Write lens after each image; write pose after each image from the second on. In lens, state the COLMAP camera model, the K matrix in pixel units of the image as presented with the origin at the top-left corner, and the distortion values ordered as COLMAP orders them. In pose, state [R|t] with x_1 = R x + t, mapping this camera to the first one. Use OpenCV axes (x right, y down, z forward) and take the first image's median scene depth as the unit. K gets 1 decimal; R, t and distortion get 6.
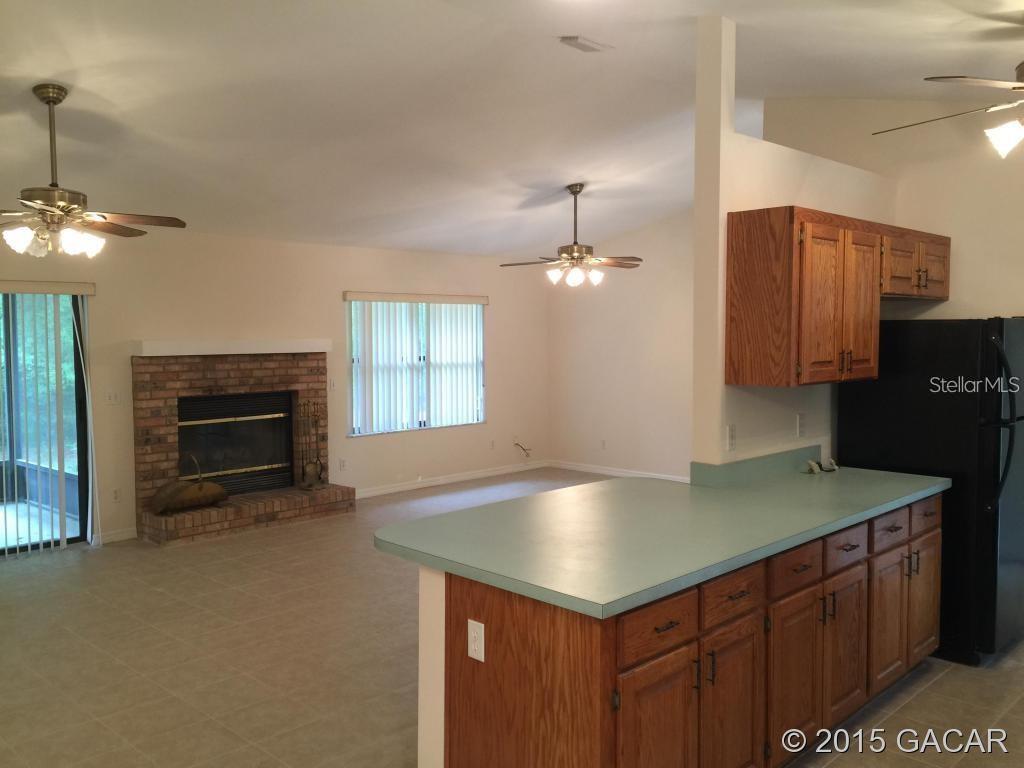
lens RADIAL K [[878.9, 0, 510.6], [0, 878.9, 383.2], [0, 0, 1]] dist [0.081835, 0.004710]
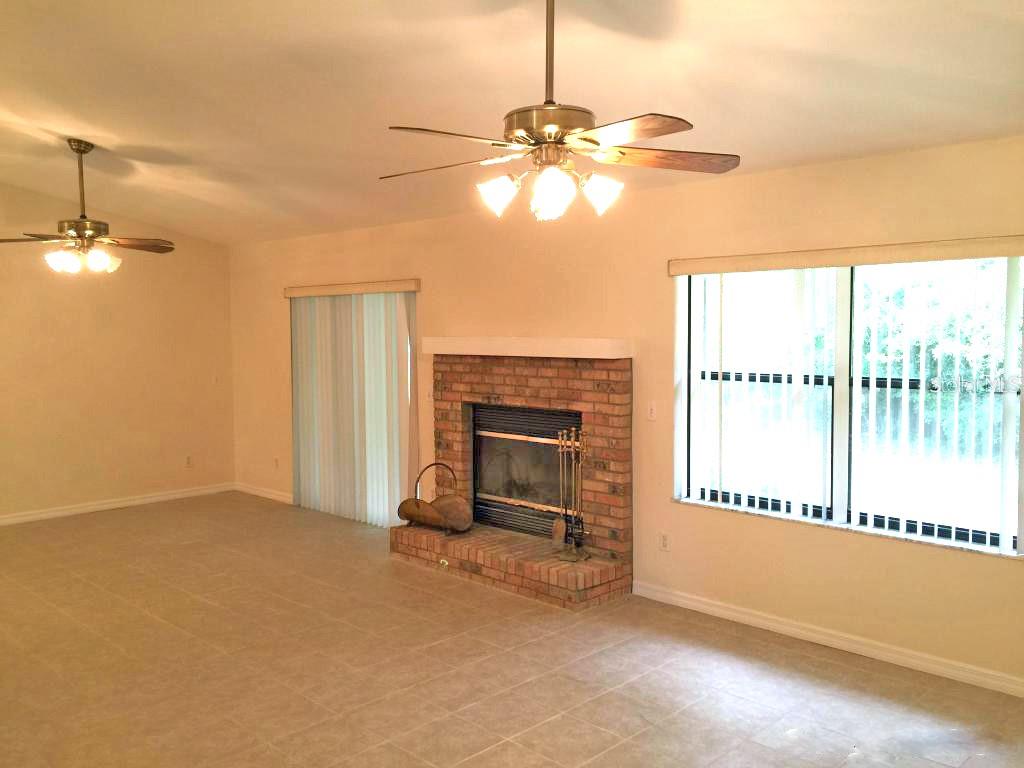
lens RADIAL K [[878.9, 0, 510.5], [0, 878.9, 385.8], [0, 0, 1]] dist [0.081835, 0.004710]
pose [[-0.007580, 0.087200, -0.996162, 0.468299], [-0.041167, 0.995319, 0.087440, -0.074033], [0.999124, 0.041671, -0.003955, 0.995523]]
